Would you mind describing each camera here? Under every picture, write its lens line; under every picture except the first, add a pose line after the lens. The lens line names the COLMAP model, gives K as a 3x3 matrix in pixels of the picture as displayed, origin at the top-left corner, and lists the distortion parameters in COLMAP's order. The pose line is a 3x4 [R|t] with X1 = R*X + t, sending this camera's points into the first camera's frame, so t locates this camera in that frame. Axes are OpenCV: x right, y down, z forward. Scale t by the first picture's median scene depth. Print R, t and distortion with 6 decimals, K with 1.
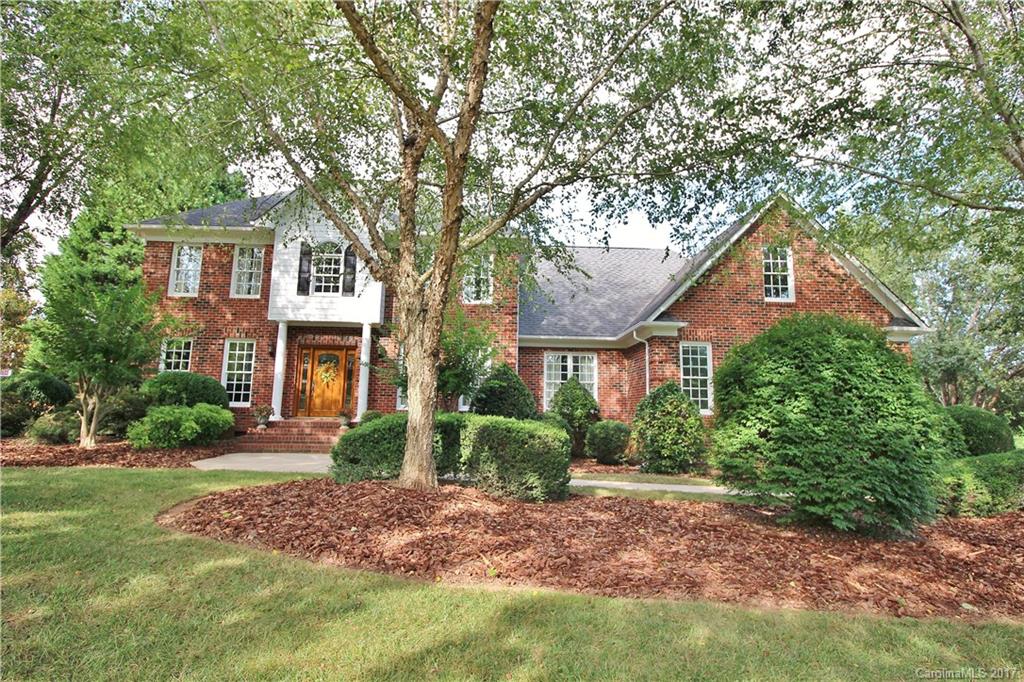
lens RADIAL K [[524.0, 0, 512.0], [0, 524.0, 341.0], [0, 0, 1]] dist [0.000326, 0.000562]
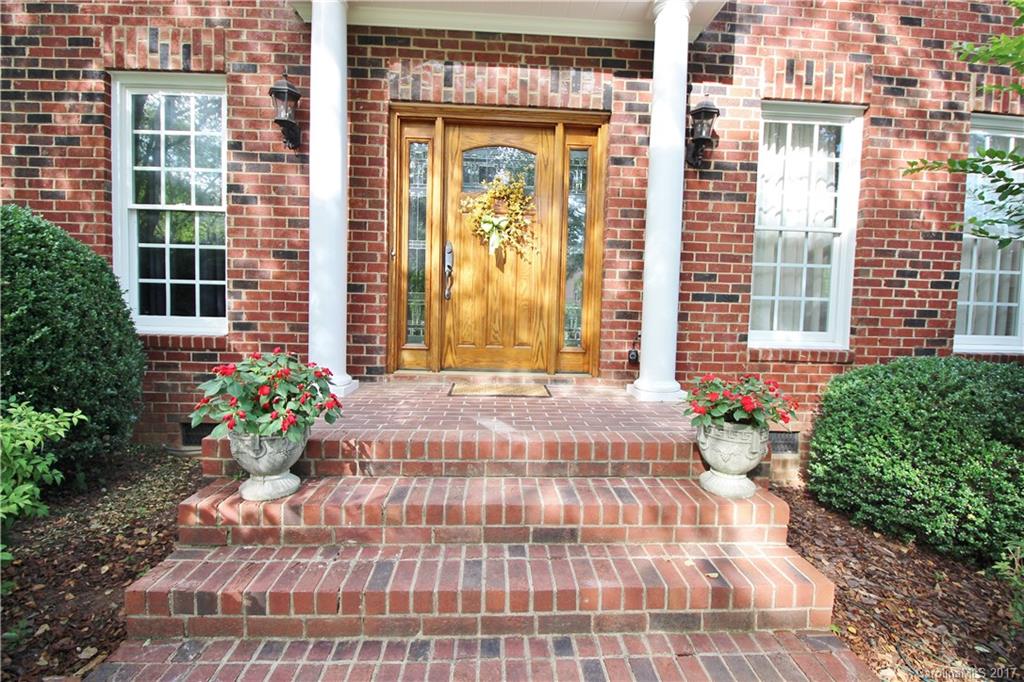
lens RADIAL K [[471.1, 0, 515.8], [0, 471.1, 333.3], [0, 0, 1]] dist [-0.000573, -0.012544]
pose [[0.999923, 0.007920, 0.009505, -0.348850], [-0.009631, 0.980528, 0.196143, 0.074249], [-0.007767, -0.196219, 0.980529, 0.750215]]
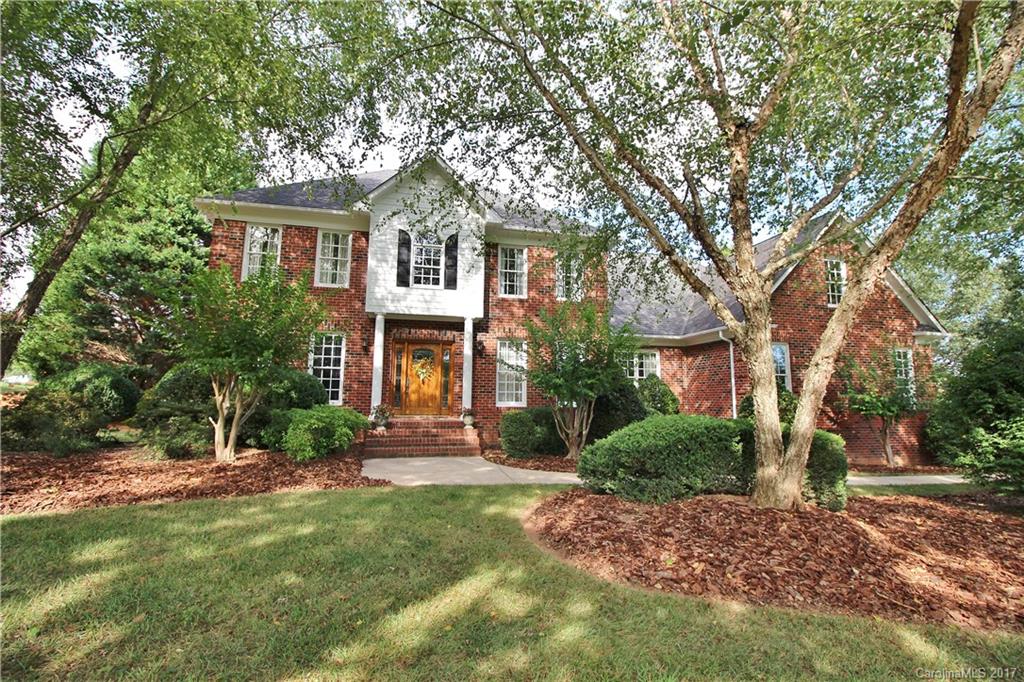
lens RADIAL K [[471.1, 0, 515.8], [0, 471.1, 333.3], [0, 0, 1]] dist [-0.000573, -0.012544]
pose [[0.981545, 0.017936, 0.190388, -0.354693], [-0.017357, 0.999838, -0.004710, -0.002427], [-0.190442, 0.001319, 0.981698, 0.127612]]
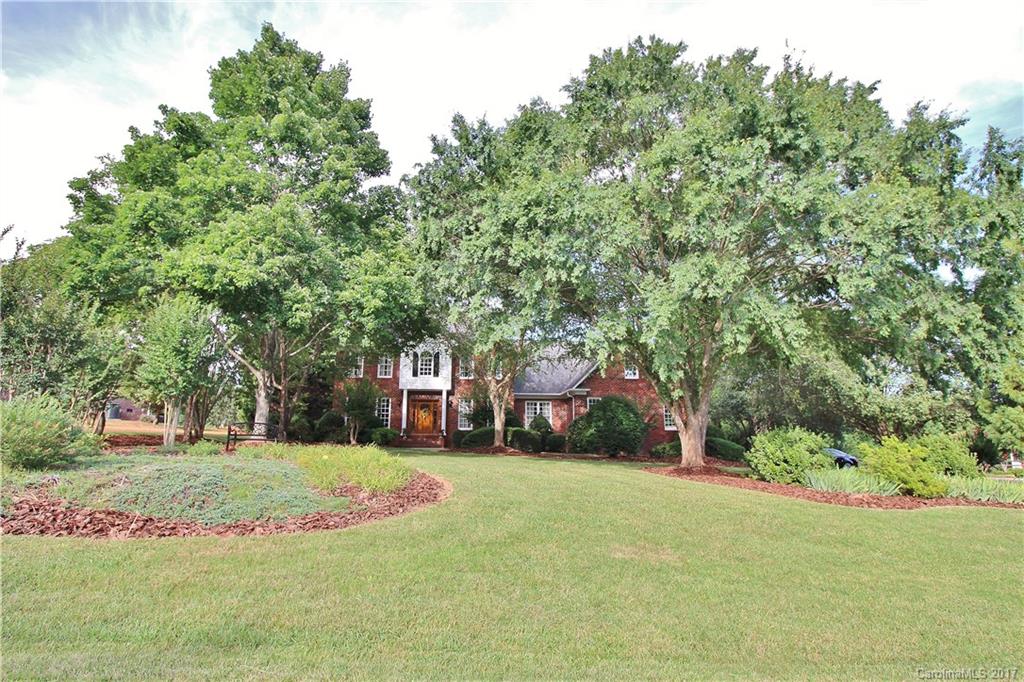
lens RADIAL K [[524.0, 0, 512.0], [0, 524.0, 341.0], [0, 0, 1]] dist [0.000326, 0.000562]
pose [[0.997012, -0.002113, 0.077218, -0.165608], [0.006645, 0.998266, -0.058483, -0.104496], [-0.076960, 0.058822, 0.995298, -1.163072]]
